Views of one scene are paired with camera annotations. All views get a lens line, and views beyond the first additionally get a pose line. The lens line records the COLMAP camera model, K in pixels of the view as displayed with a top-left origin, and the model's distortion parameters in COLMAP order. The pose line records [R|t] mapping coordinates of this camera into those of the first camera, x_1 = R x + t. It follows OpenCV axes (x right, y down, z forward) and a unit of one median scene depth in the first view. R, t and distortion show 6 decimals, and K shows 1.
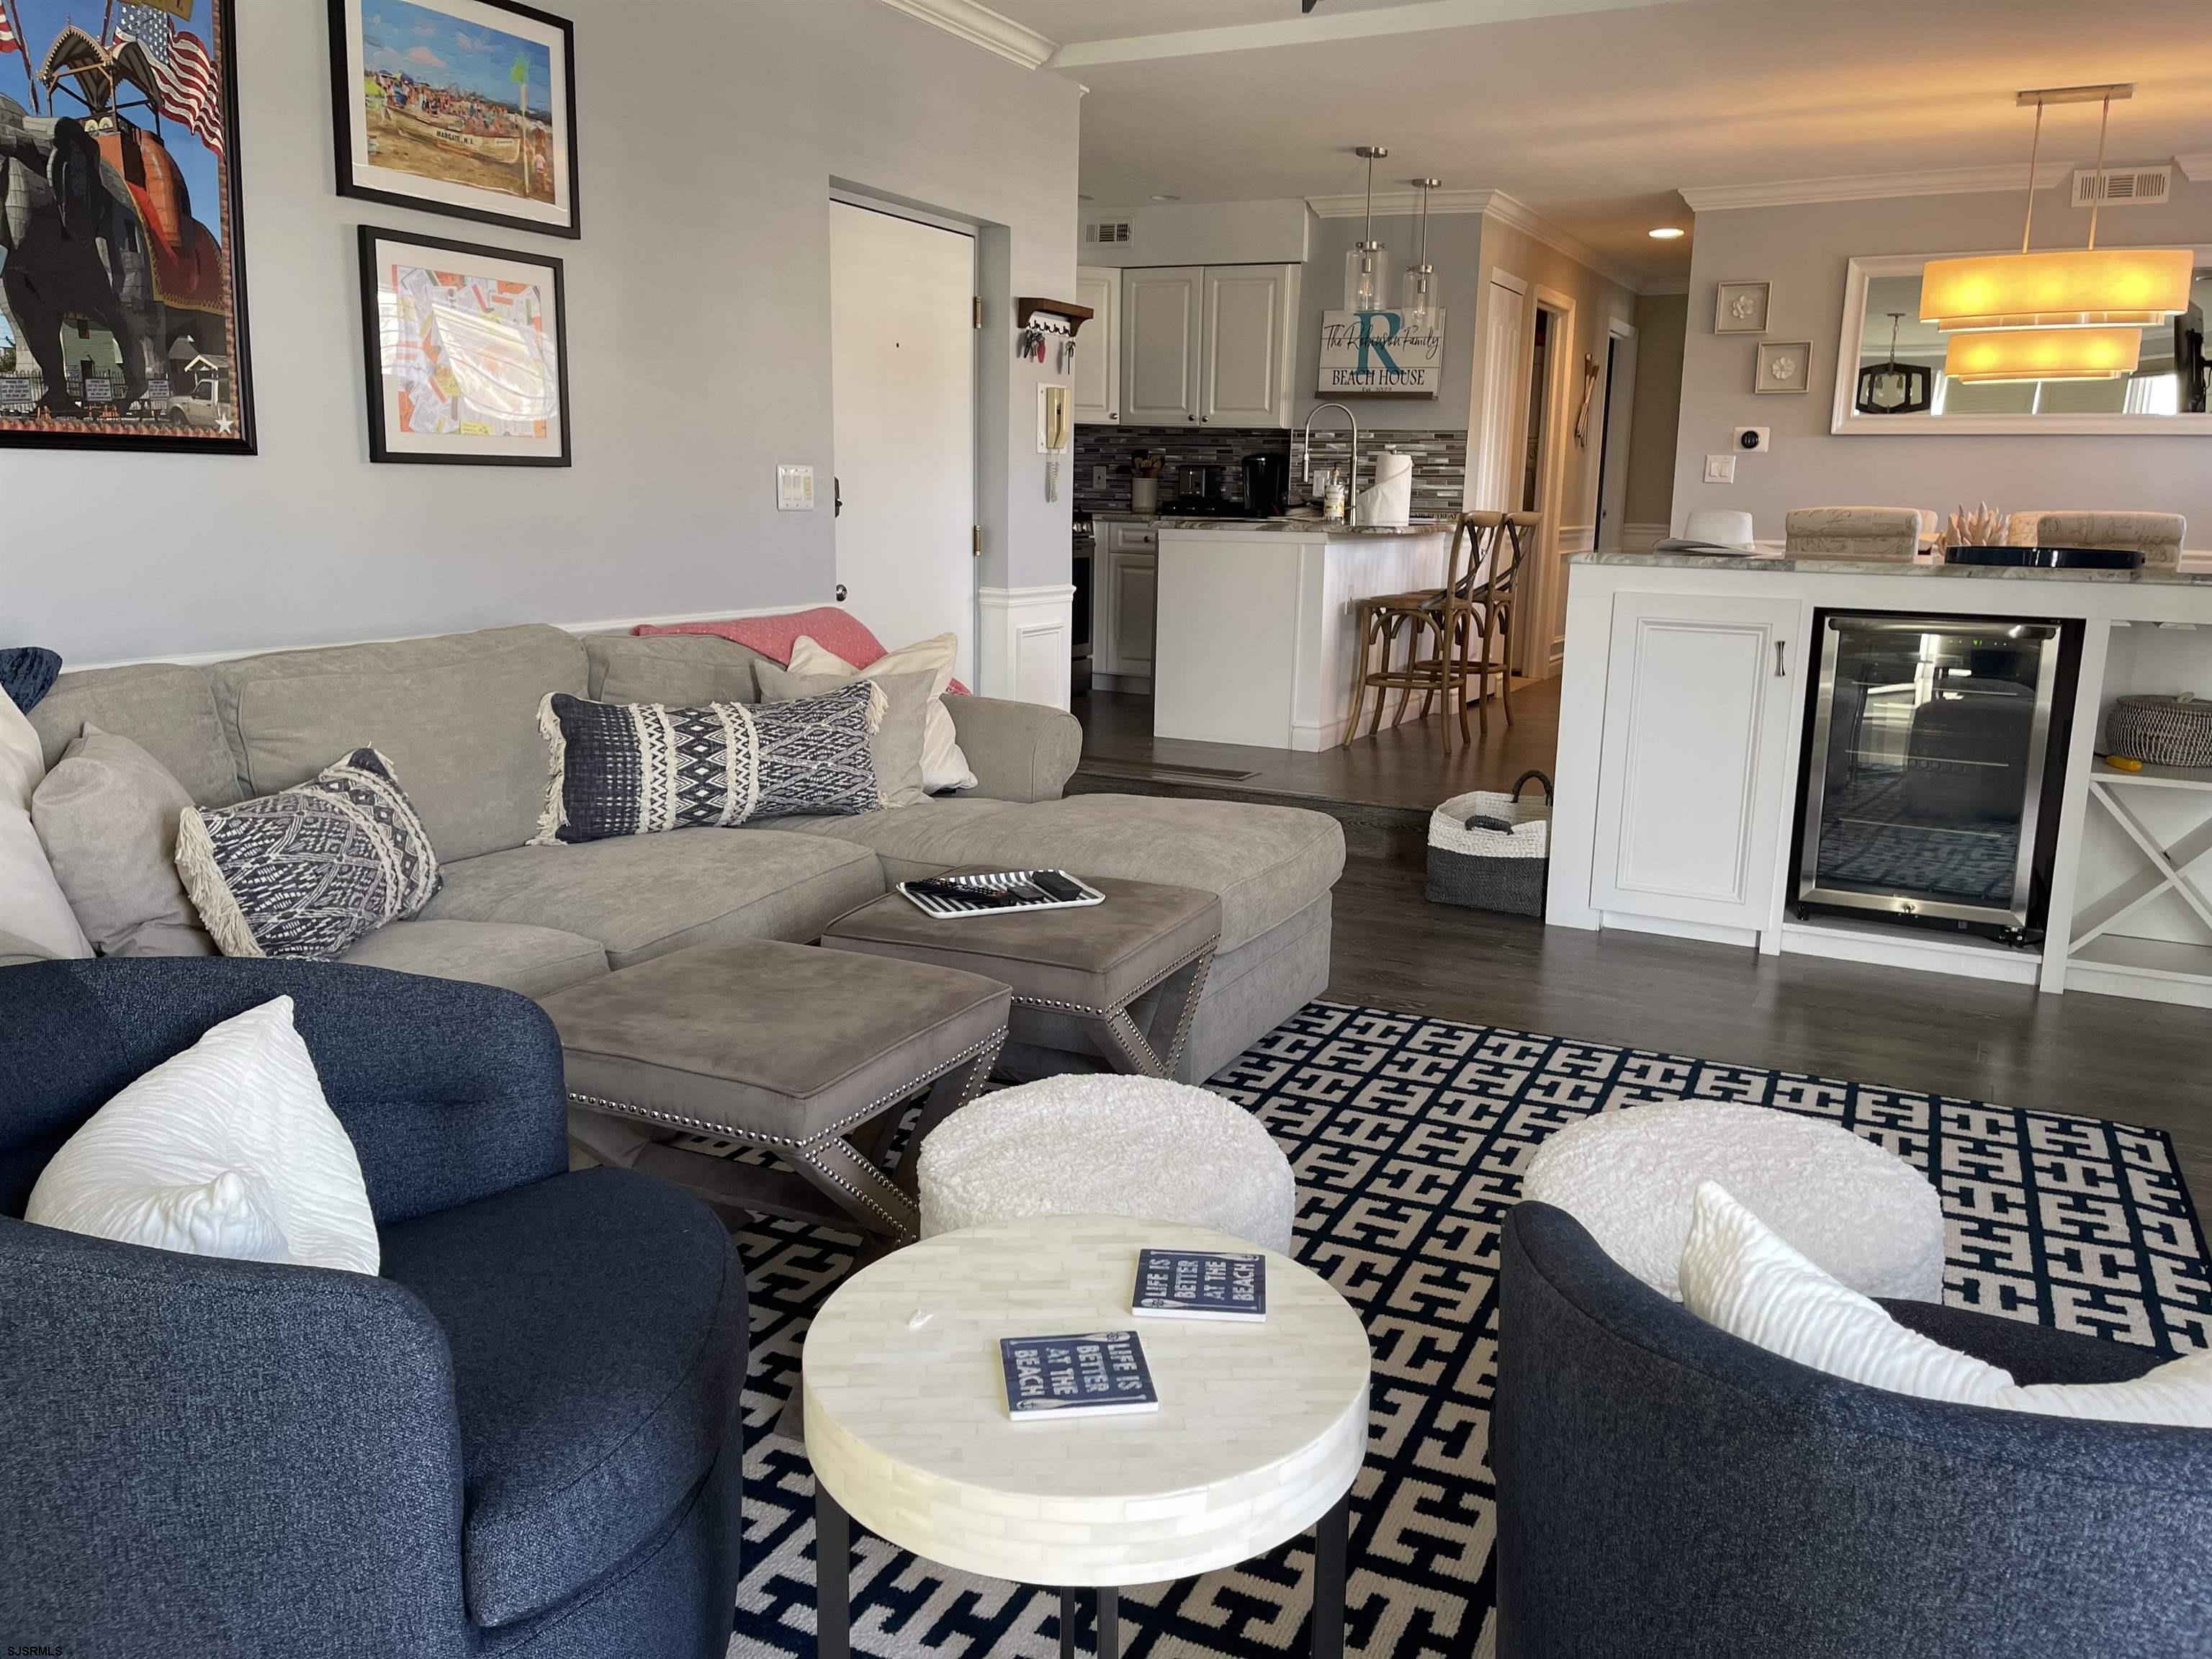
lens RADIAL K [[1671.1, 0, 1113.3], [0, 1671.1, 823.7], [0, 0, 1]] dist [0.062635, -0.075982]
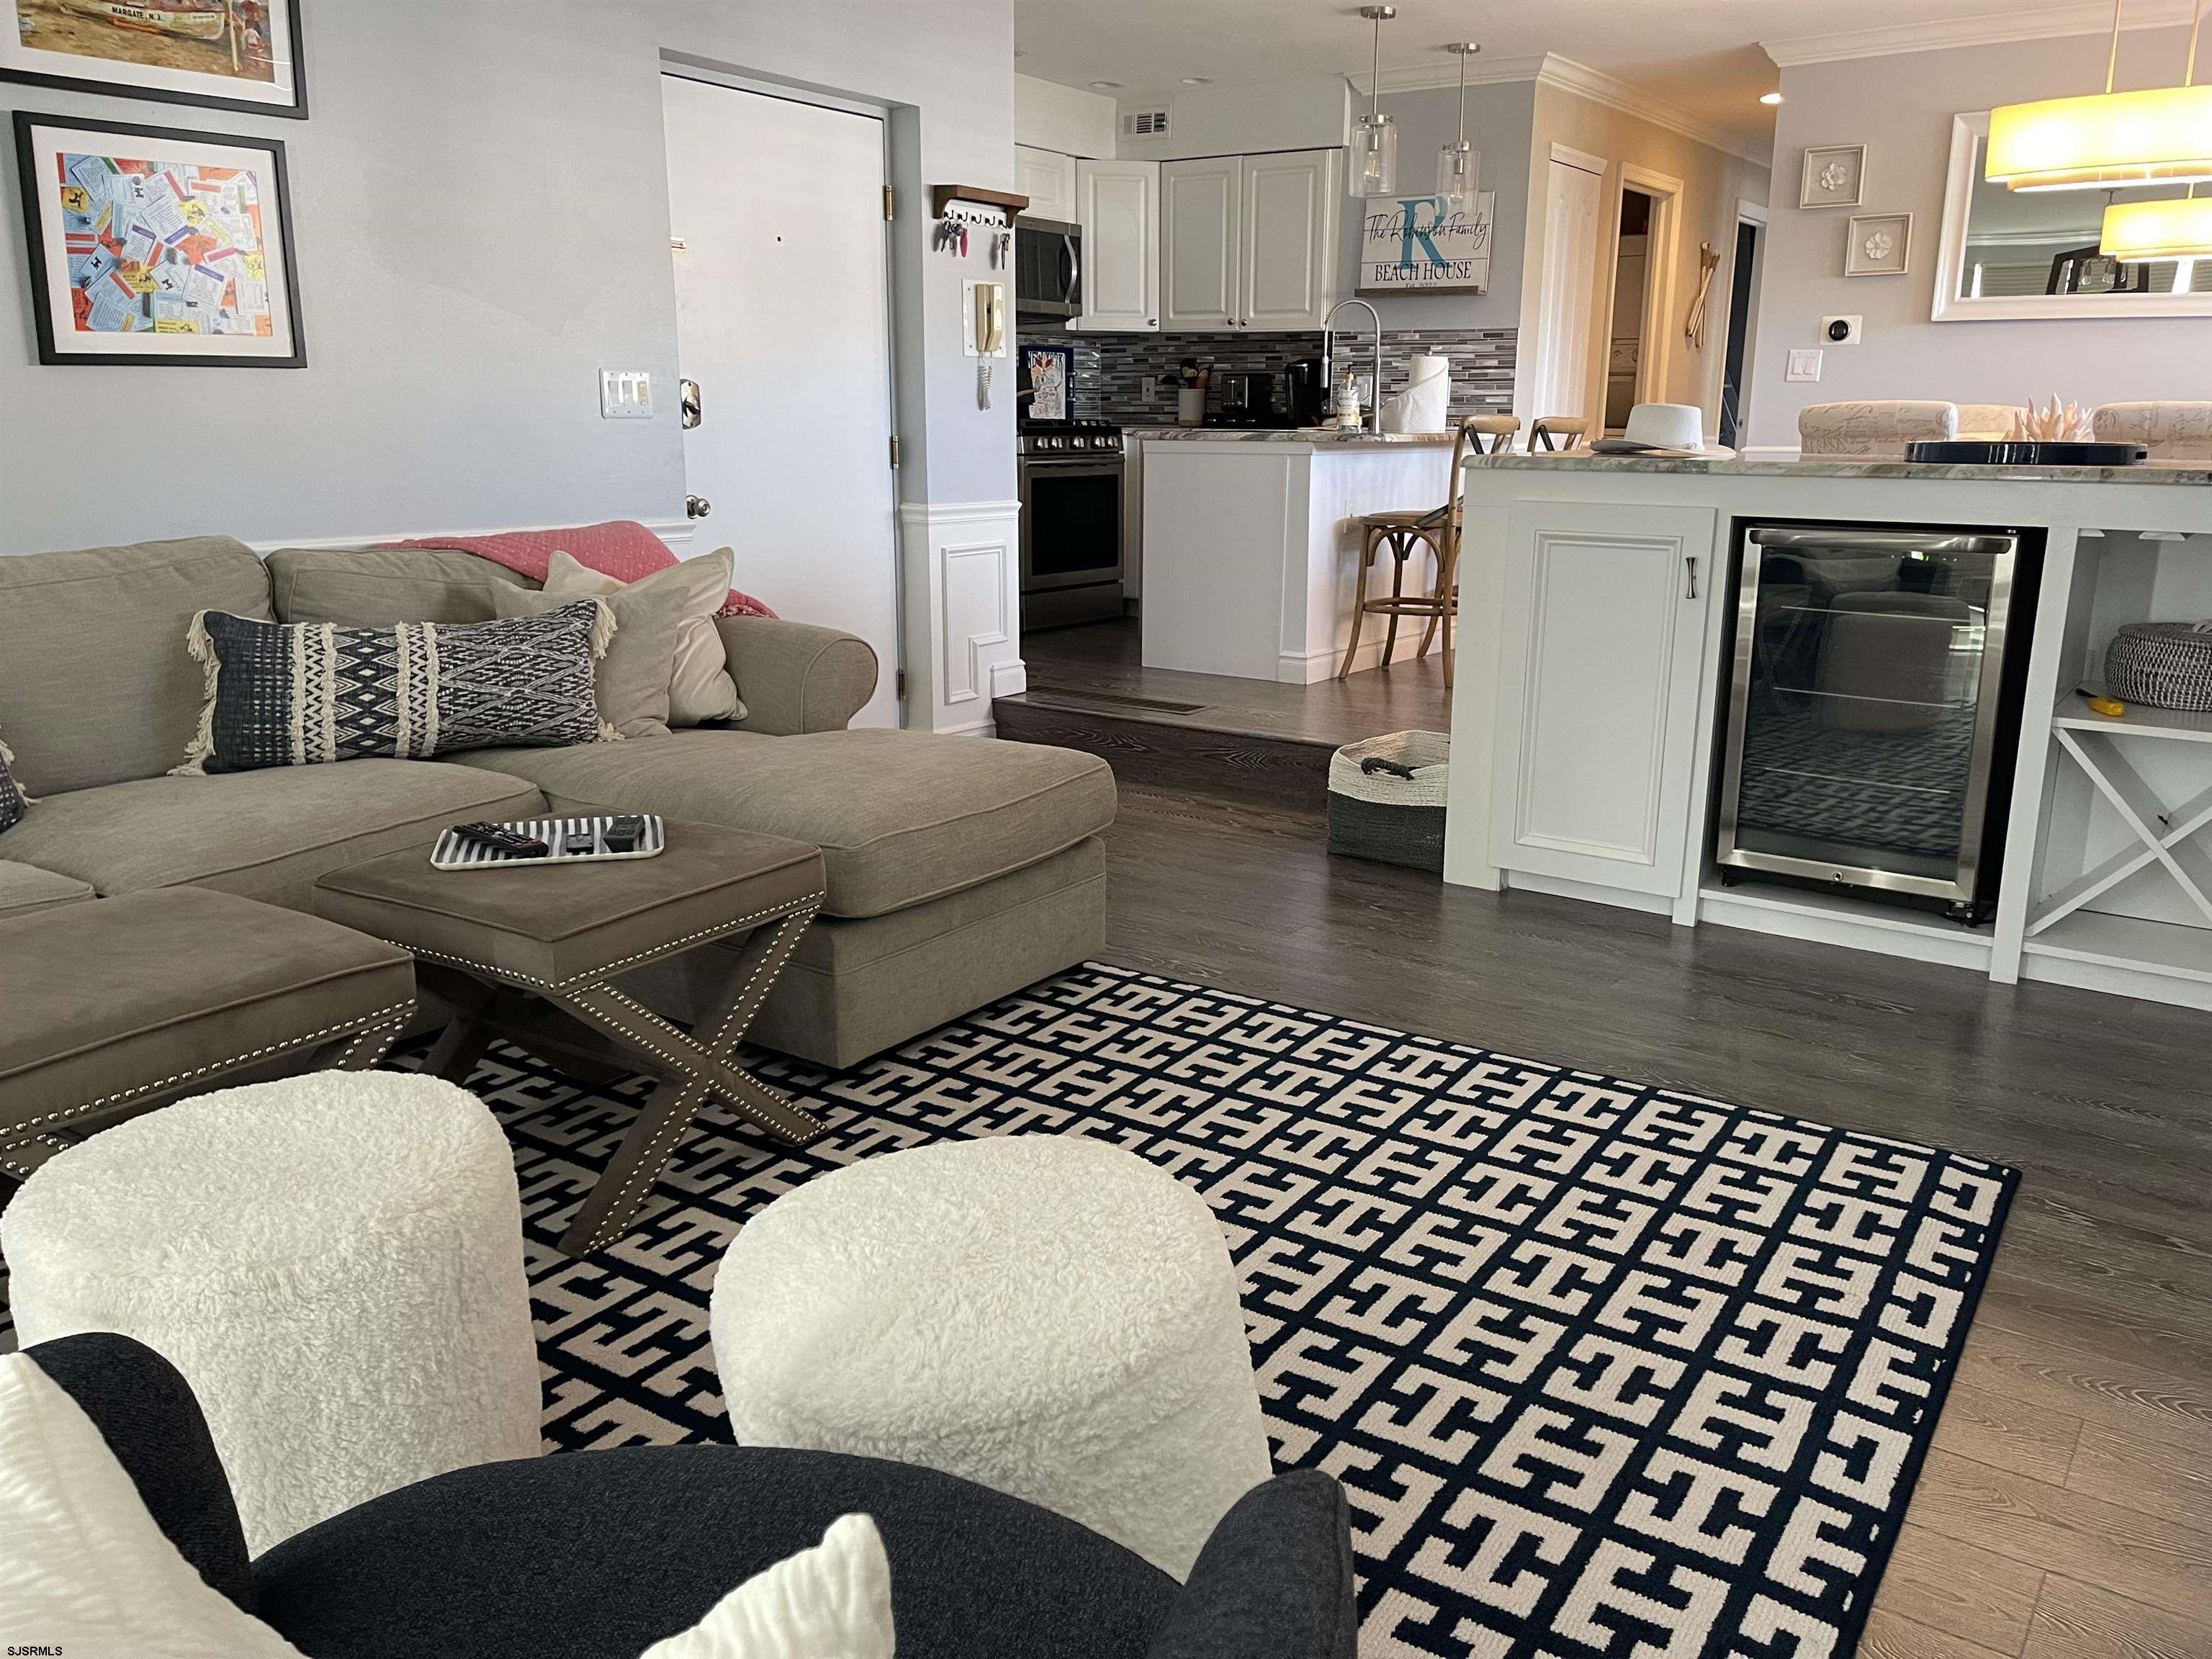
lens RADIAL K [[1671.1, 0, 1116.2], [0, 1671.1, 815.8], [0, 0, 1]] dist [0.062635, -0.075982]
pose [[0.989312, 0.020293, -0.144393, 0.241721], [-0.014980, 0.999173, 0.037791, -0.006228], [0.145041, -0.035225, 0.988798, 0.121046]]
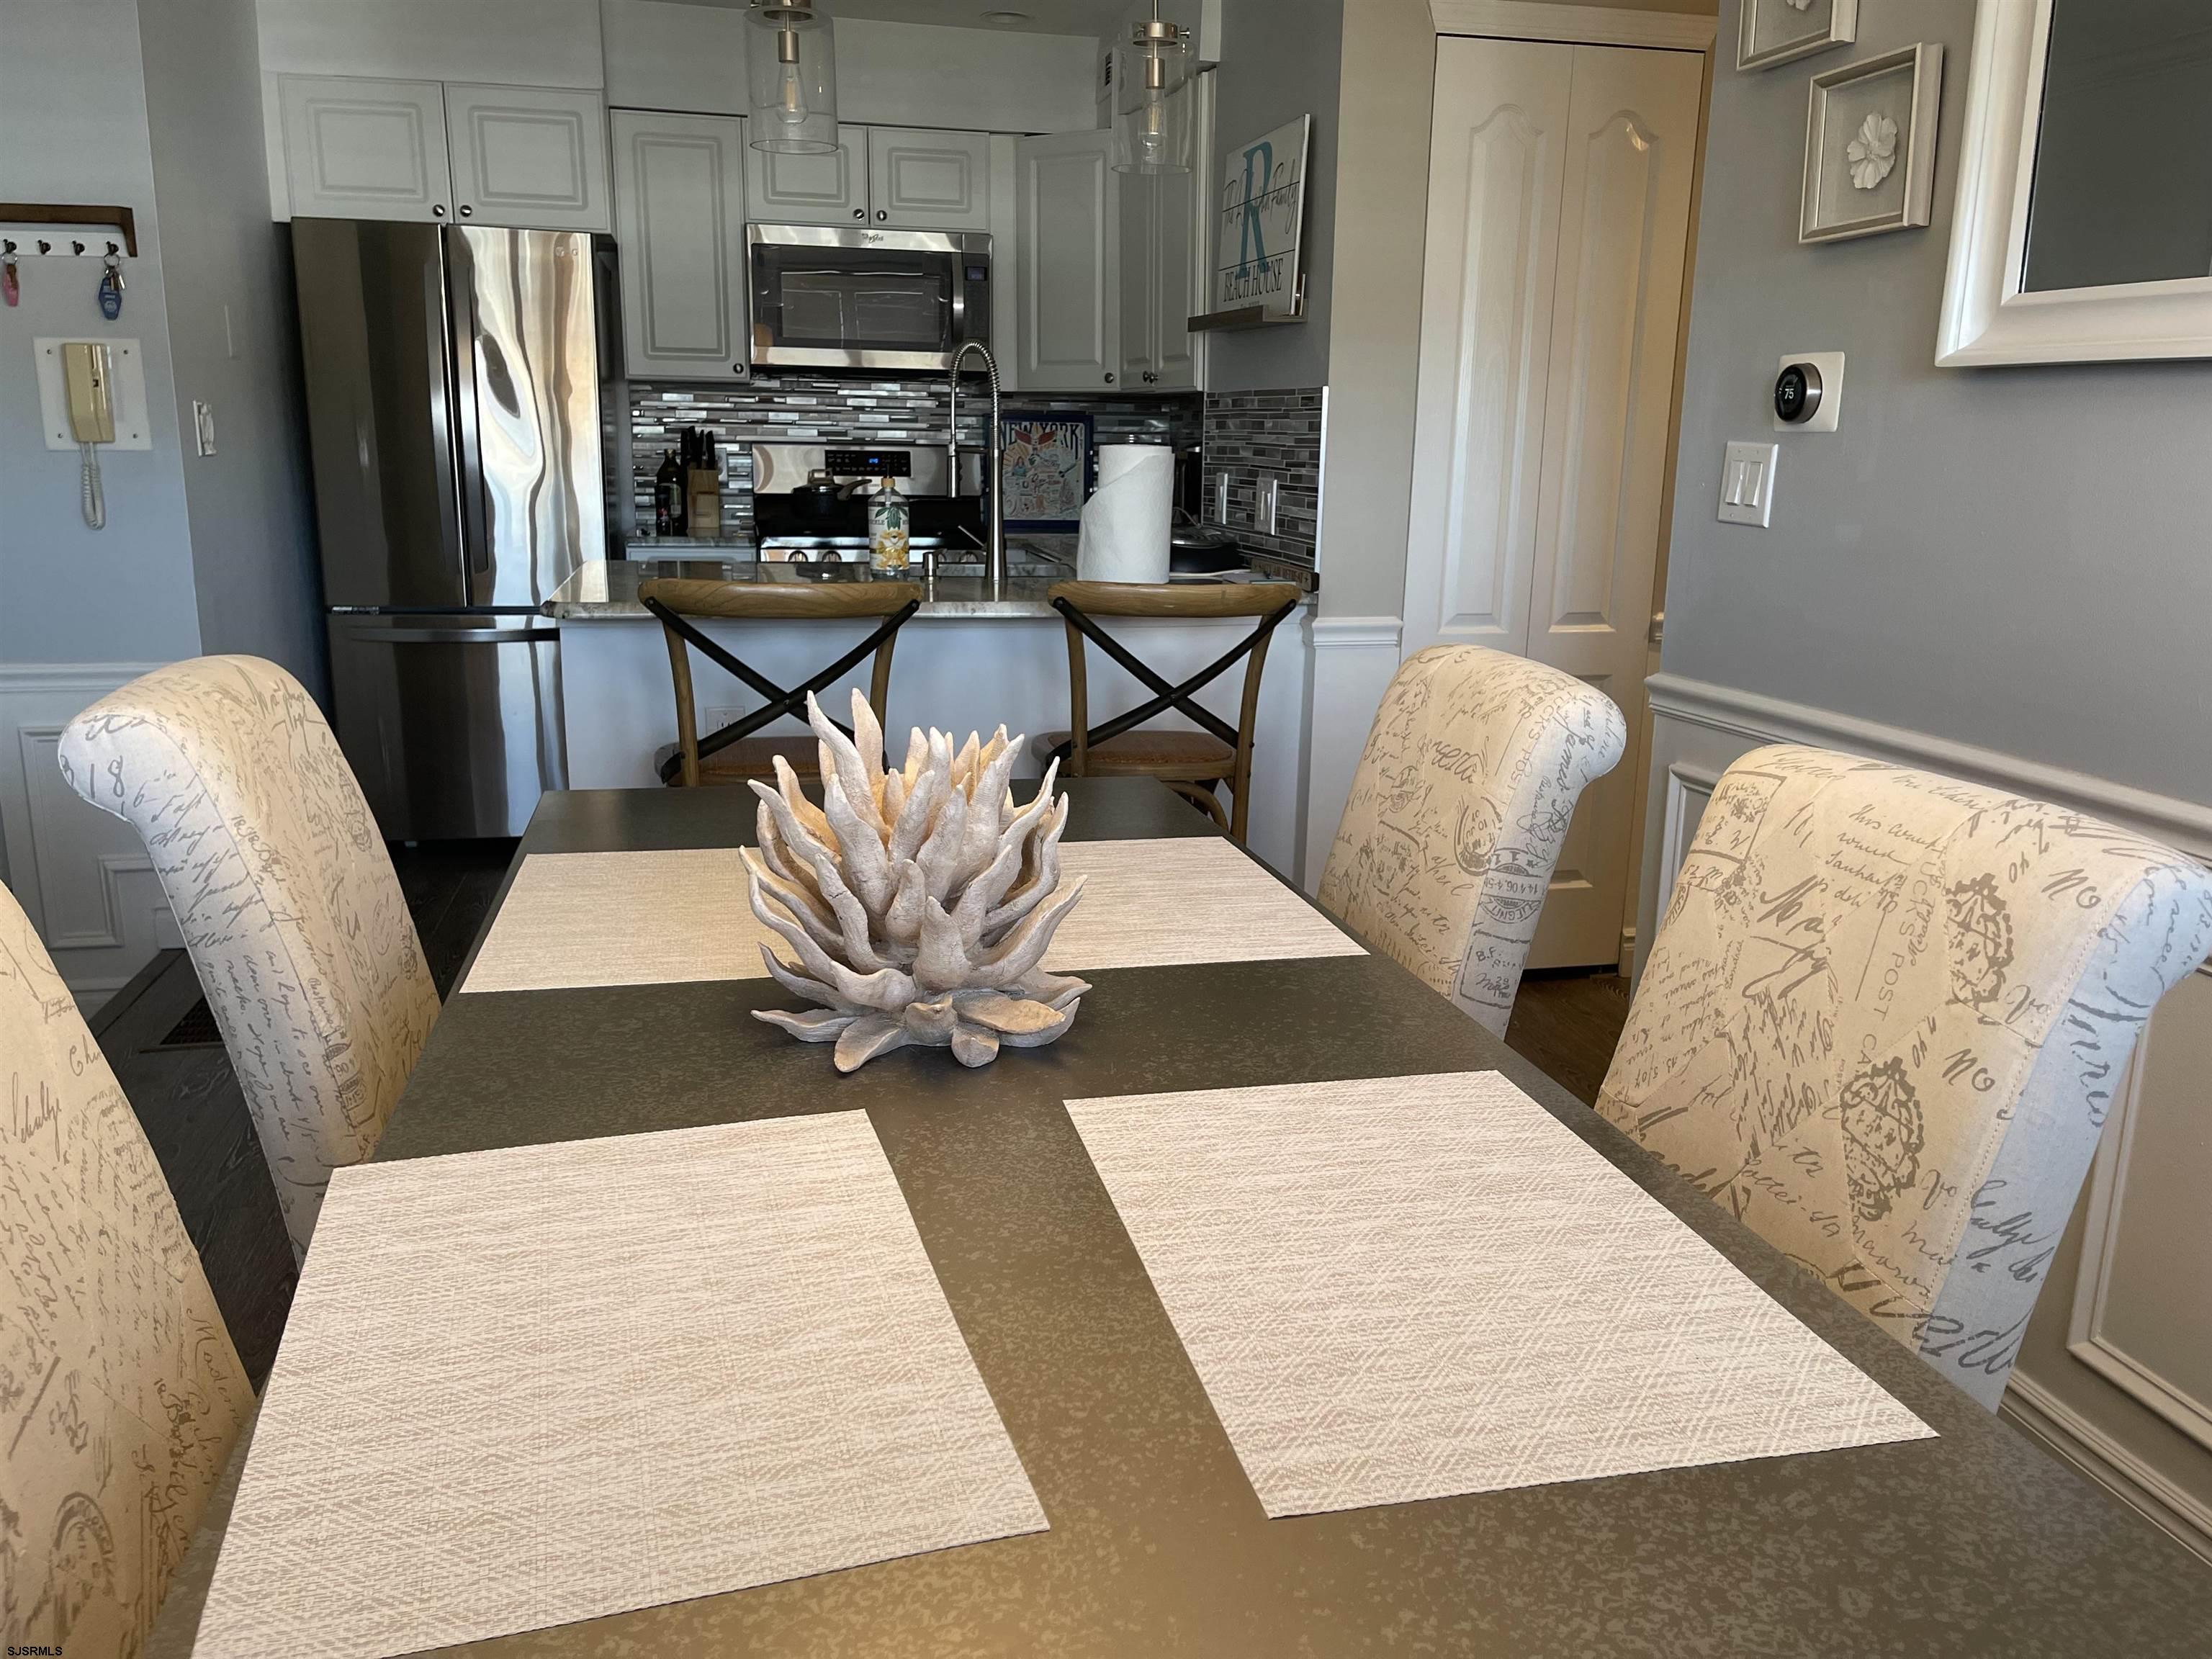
lens RADIAL K [[1671.1, 0, 1108.6], [0, 1671.1, 830.0], [0, 0, 1]] dist [0.062635, -0.075982]
pose [[0.642551, 0.166078, -0.748028, 0.958159], [-0.152718, 0.984400, 0.087374, -0.270469], [0.750869, 0.058095, 0.657891, 1.220060]]
